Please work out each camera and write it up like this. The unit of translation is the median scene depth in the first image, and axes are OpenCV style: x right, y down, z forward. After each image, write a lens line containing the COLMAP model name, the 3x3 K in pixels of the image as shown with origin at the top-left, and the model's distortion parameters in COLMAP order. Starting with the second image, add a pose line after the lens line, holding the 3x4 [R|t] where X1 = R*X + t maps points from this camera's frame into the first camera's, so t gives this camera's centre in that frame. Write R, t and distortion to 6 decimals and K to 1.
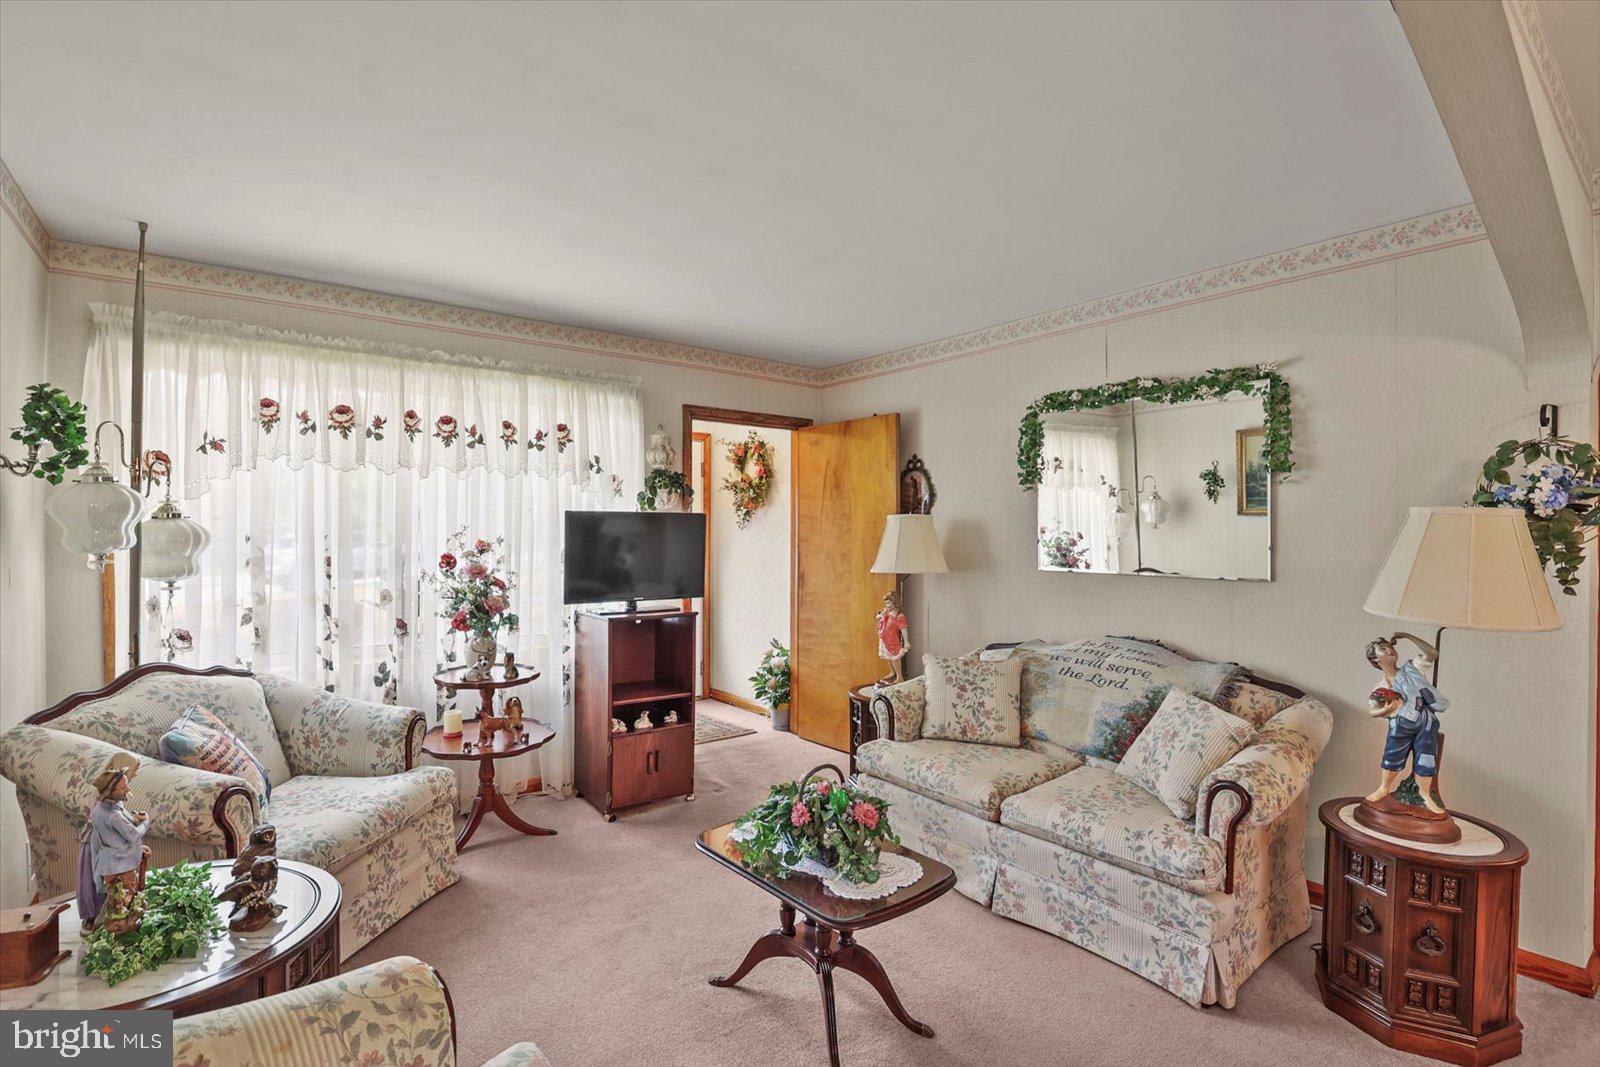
lens RADIAL K [[746.7, 0, 767.2], [0, 746.7, 534.0], [0, 0, 1]] dist [-0.018953, -0.000286]
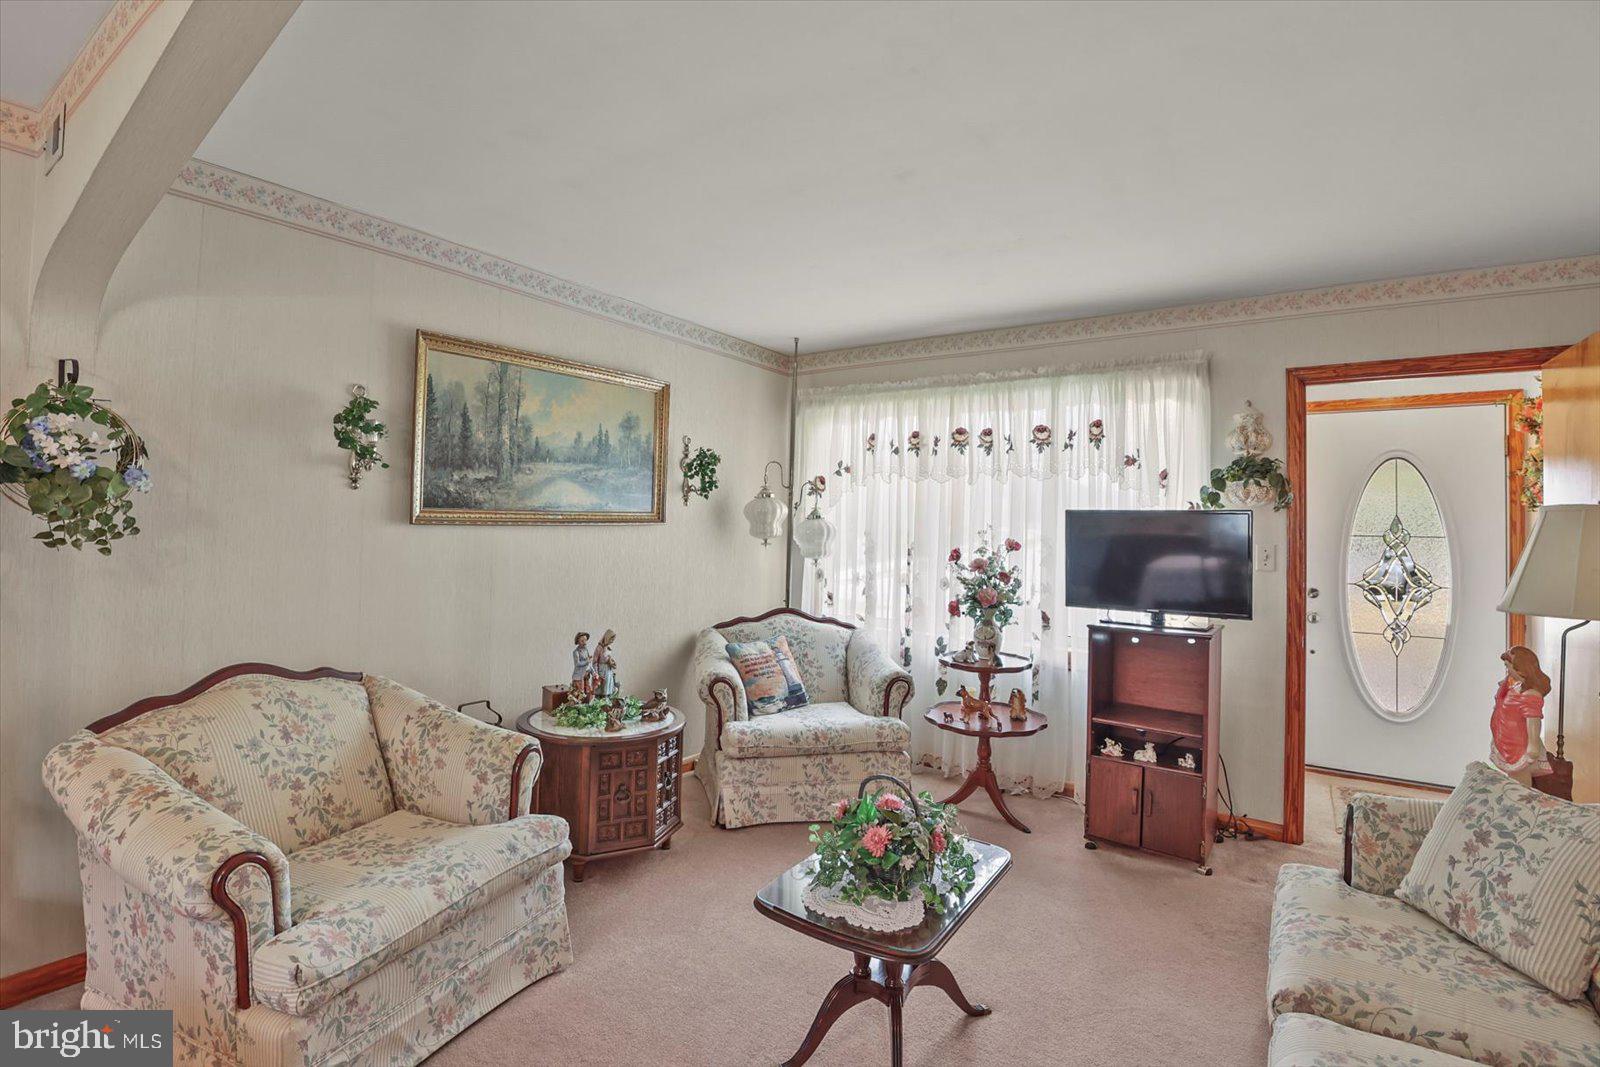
lens RADIAL K [[751.7, 0, 795.5], [0, 751.7, 518.2], [0, 0, 1]] dist [-0.027529, 0.000264]
pose [[0.324673, -0.010034, -0.945773, 0.573828], [-0.025322, 0.999493, -0.019297, 0.007952], [0.945487, 0.030214, 0.324254, 0.369318]]
